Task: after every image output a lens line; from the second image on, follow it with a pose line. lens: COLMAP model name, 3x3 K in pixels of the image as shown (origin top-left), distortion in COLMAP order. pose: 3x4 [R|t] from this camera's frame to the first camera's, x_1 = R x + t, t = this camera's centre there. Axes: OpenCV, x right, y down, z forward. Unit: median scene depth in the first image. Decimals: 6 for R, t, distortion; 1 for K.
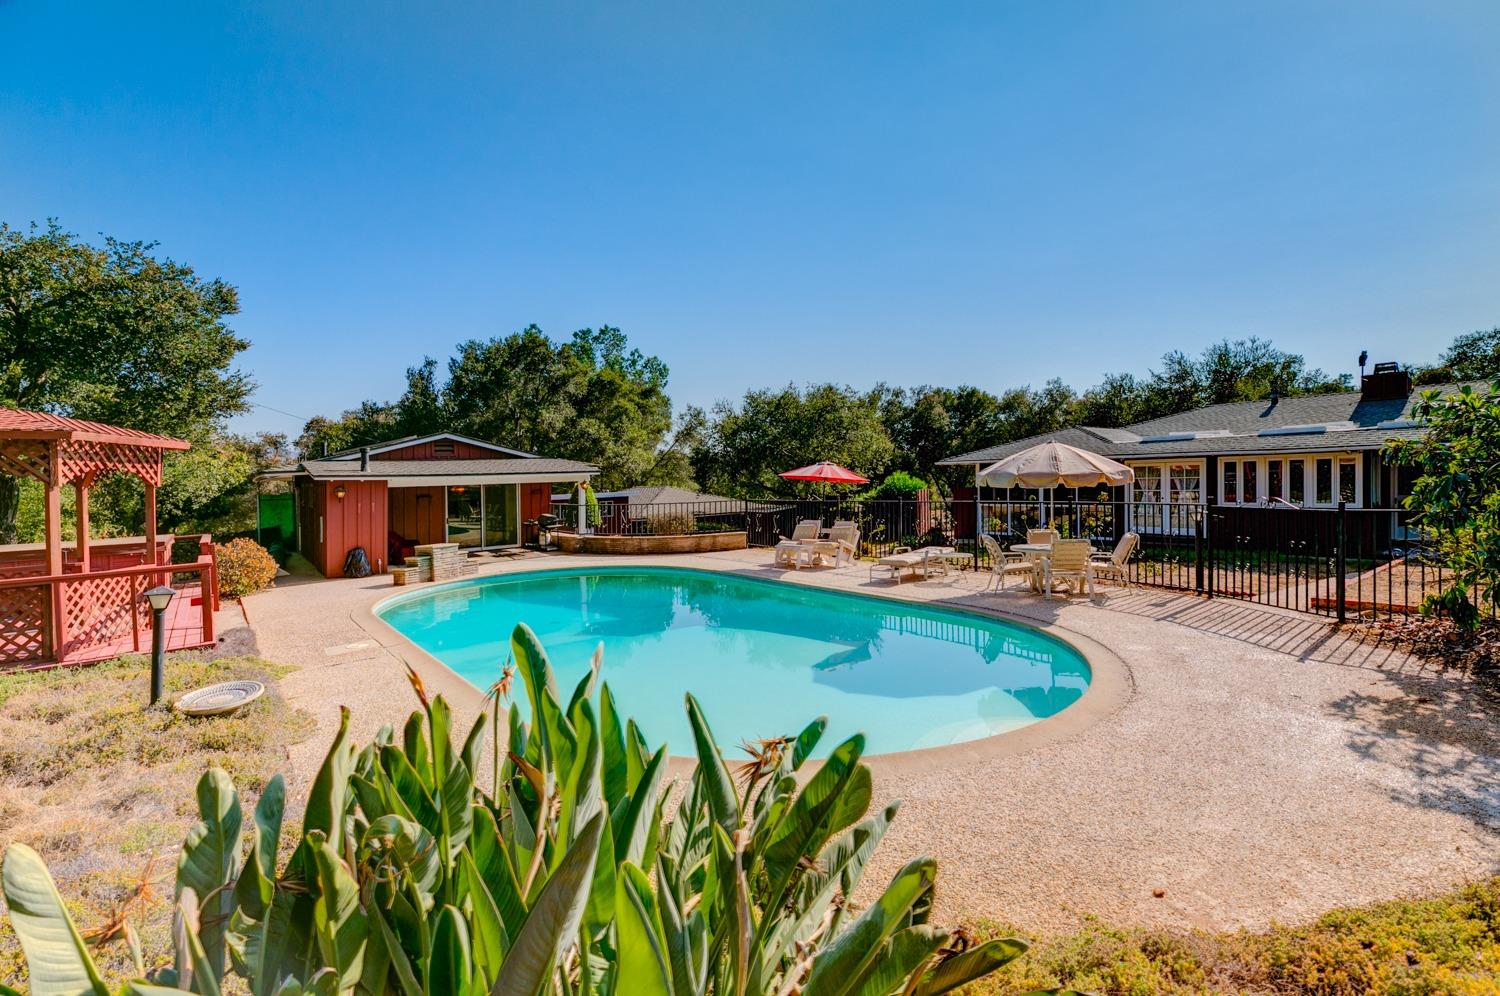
lens RADIAL K [[655.3, 0, 745.0], [0, 655.3, 473.4], [0, 0, 1]] dist [-0.001031, -0.000204]
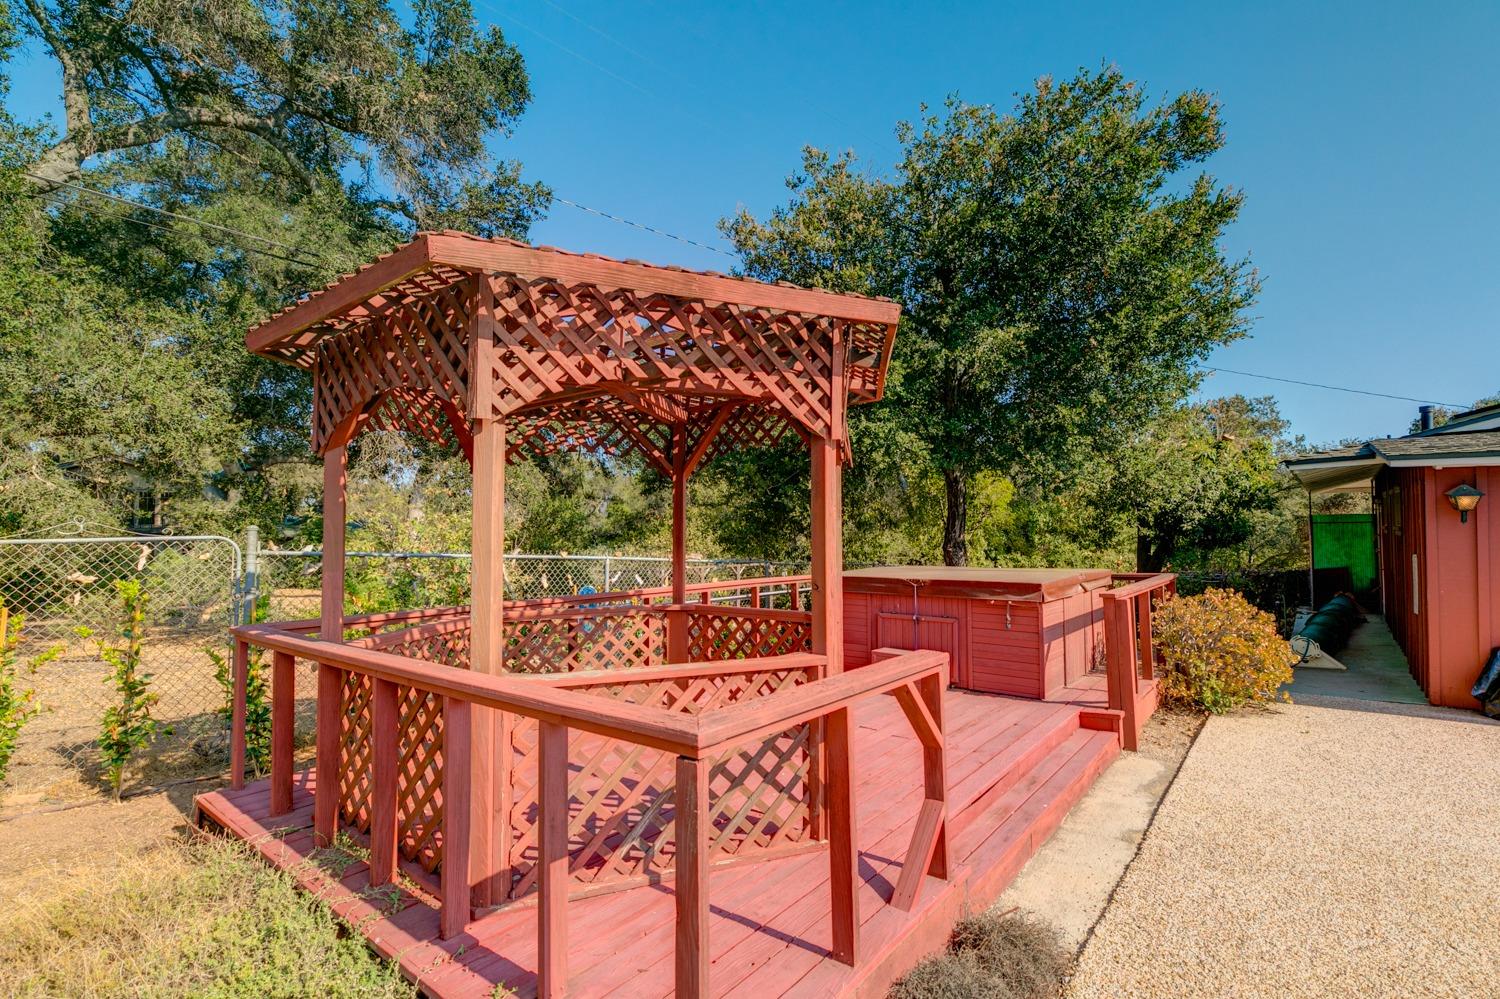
lens RADIAL K [[694.4, 0, 774.5], [0, 694.4, 502.6], [0, 0, 1]] dist [0.001587, 0.000188]
pose [[0.225460, -0.011291, -0.974187, -0.327589], [0.009767, 0.999909, -0.009328, 0.035223], [0.974203, -0.007412, 0.225550, 0.540586]]
